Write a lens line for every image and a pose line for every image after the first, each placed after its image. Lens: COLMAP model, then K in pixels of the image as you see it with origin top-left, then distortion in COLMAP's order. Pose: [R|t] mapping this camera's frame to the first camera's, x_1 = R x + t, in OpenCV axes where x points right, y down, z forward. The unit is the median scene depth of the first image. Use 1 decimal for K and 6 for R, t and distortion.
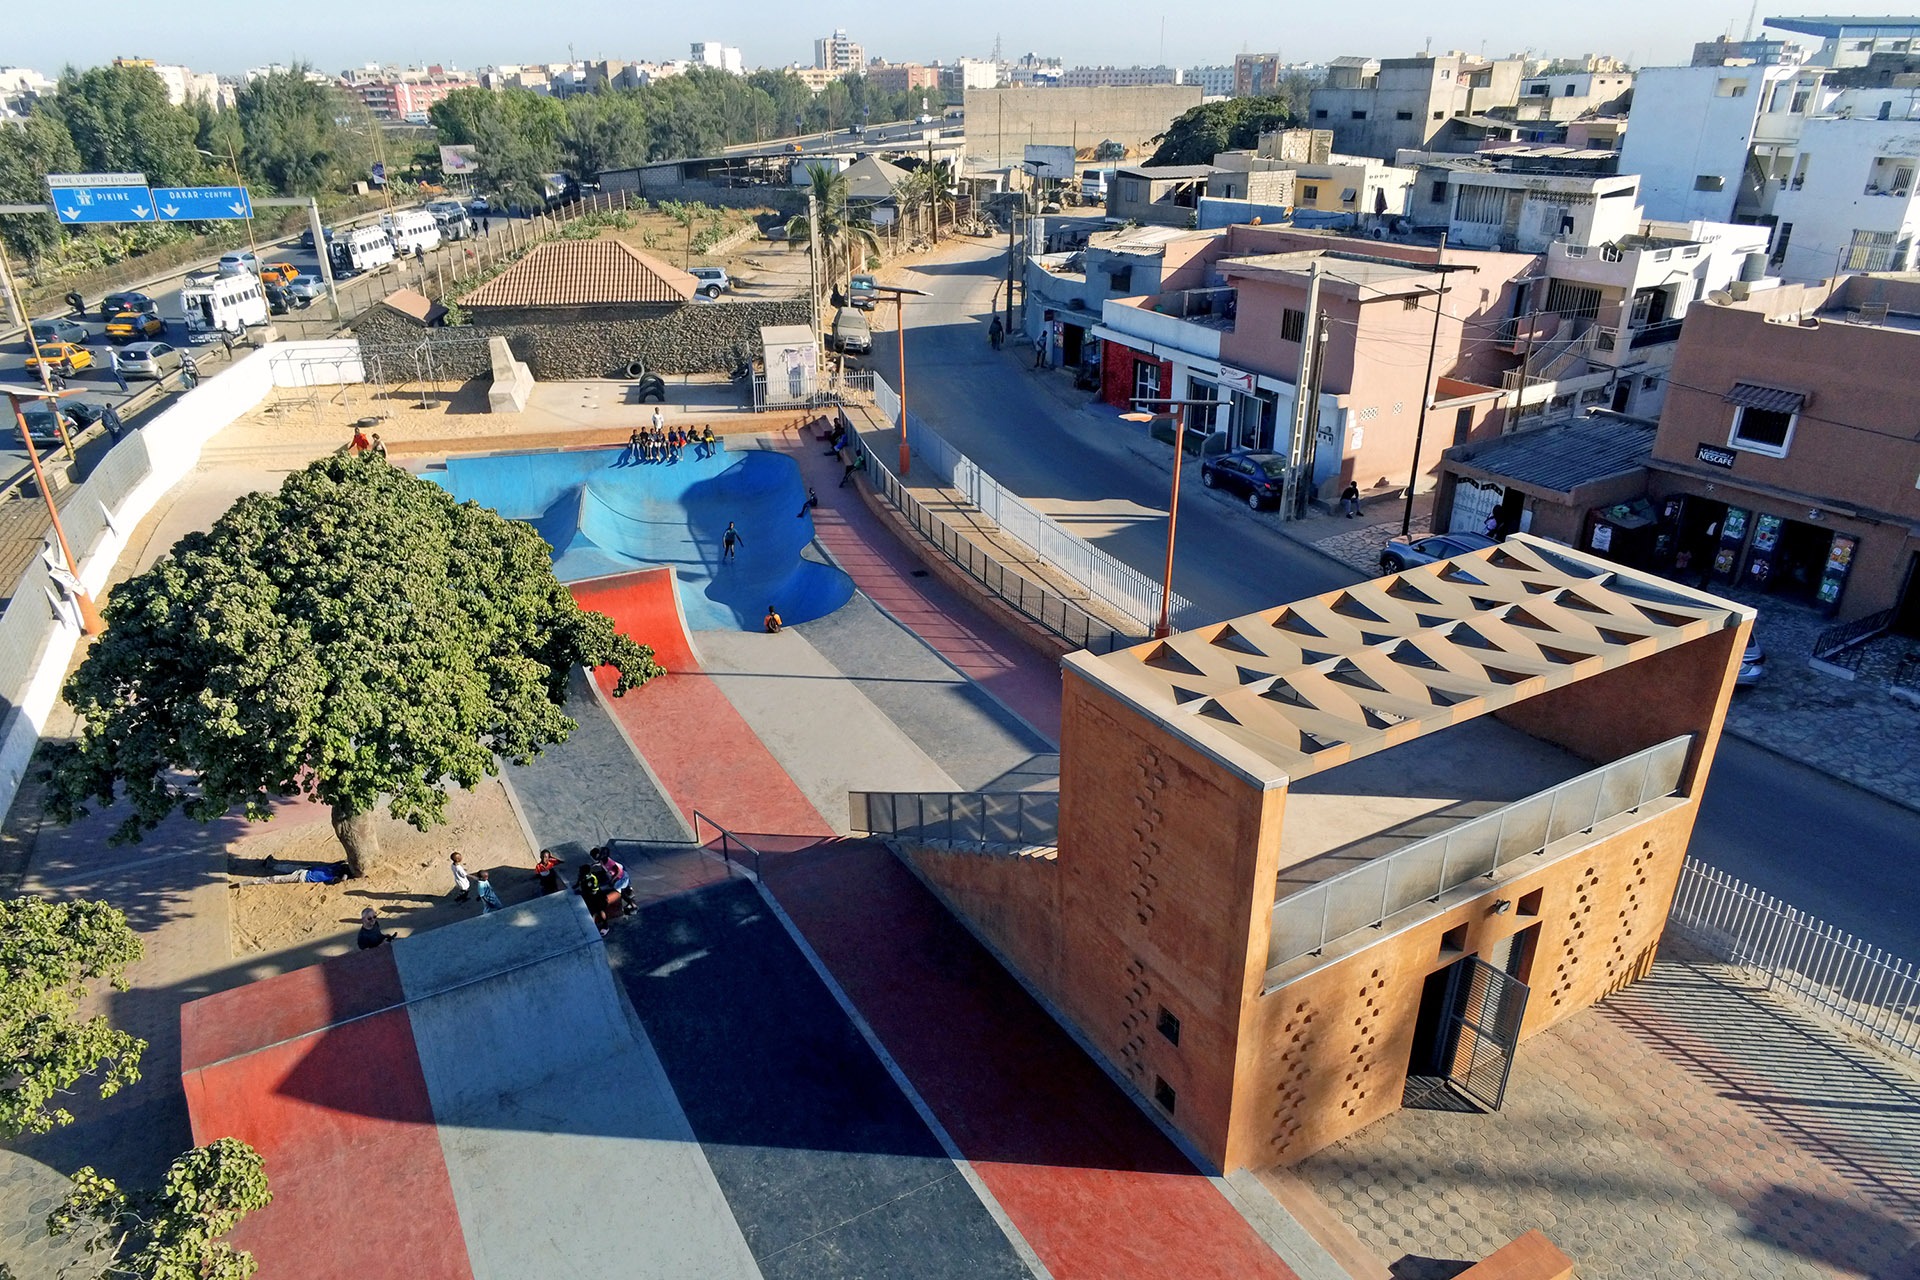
lens RADIAL K [[1220.3, 0, 956.5], [0, 1220.3, 641.1], [0, 0, 1]] dist [-0.006428, 0.001163]
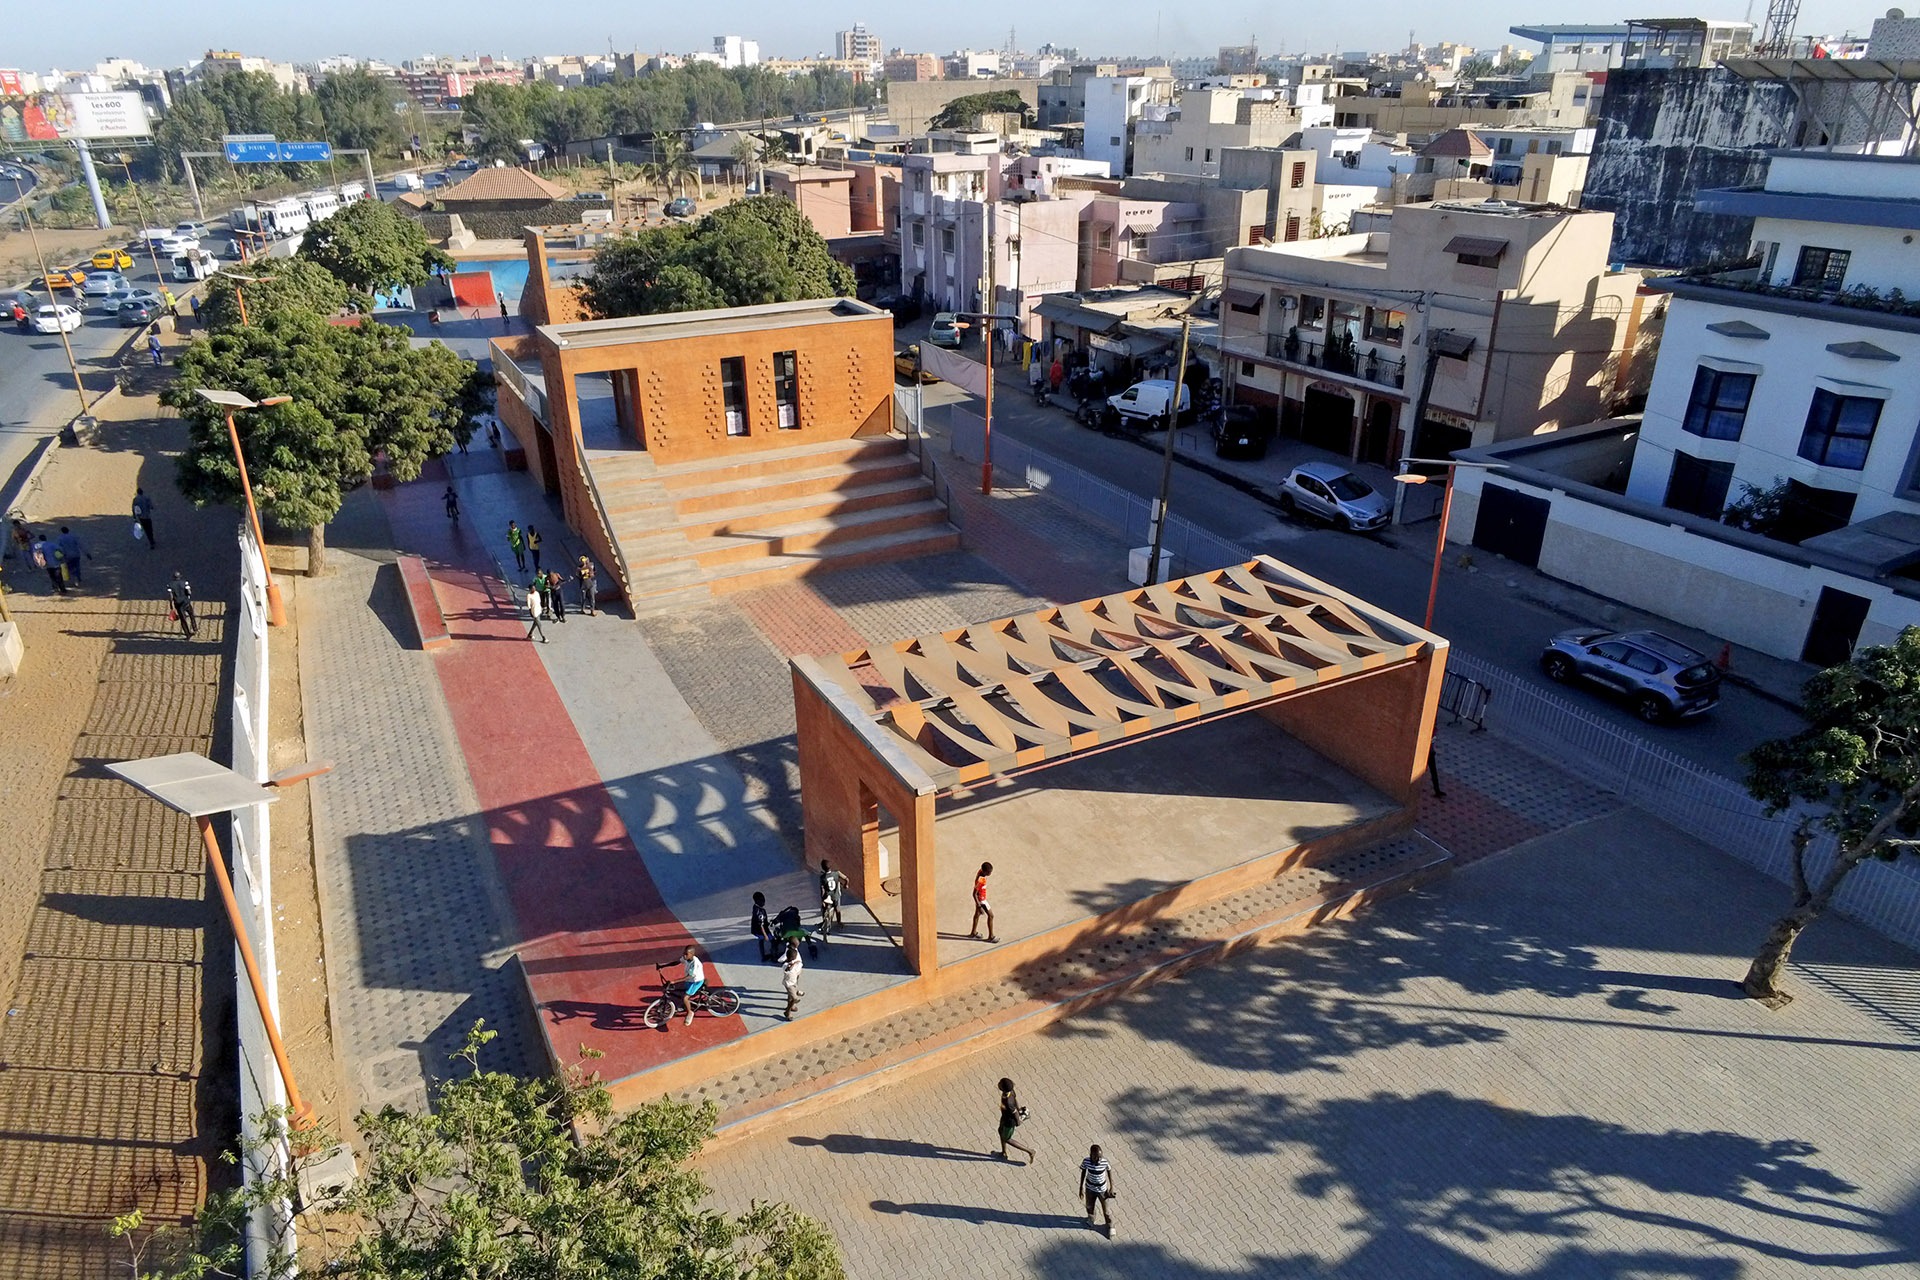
lens RADIAL K [[1220.3, 0, 961.6], [0, 1220.3, 637.7], [0, 0, 1]] dist [-0.006428, 0.001163]
pose [[0.999229, 0.018121, -0.034826, 0.171810], [-0.017902, 0.999818, 0.006581, 0.133719], [0.034939, -0.005952, 0.999372, -0.311273]]
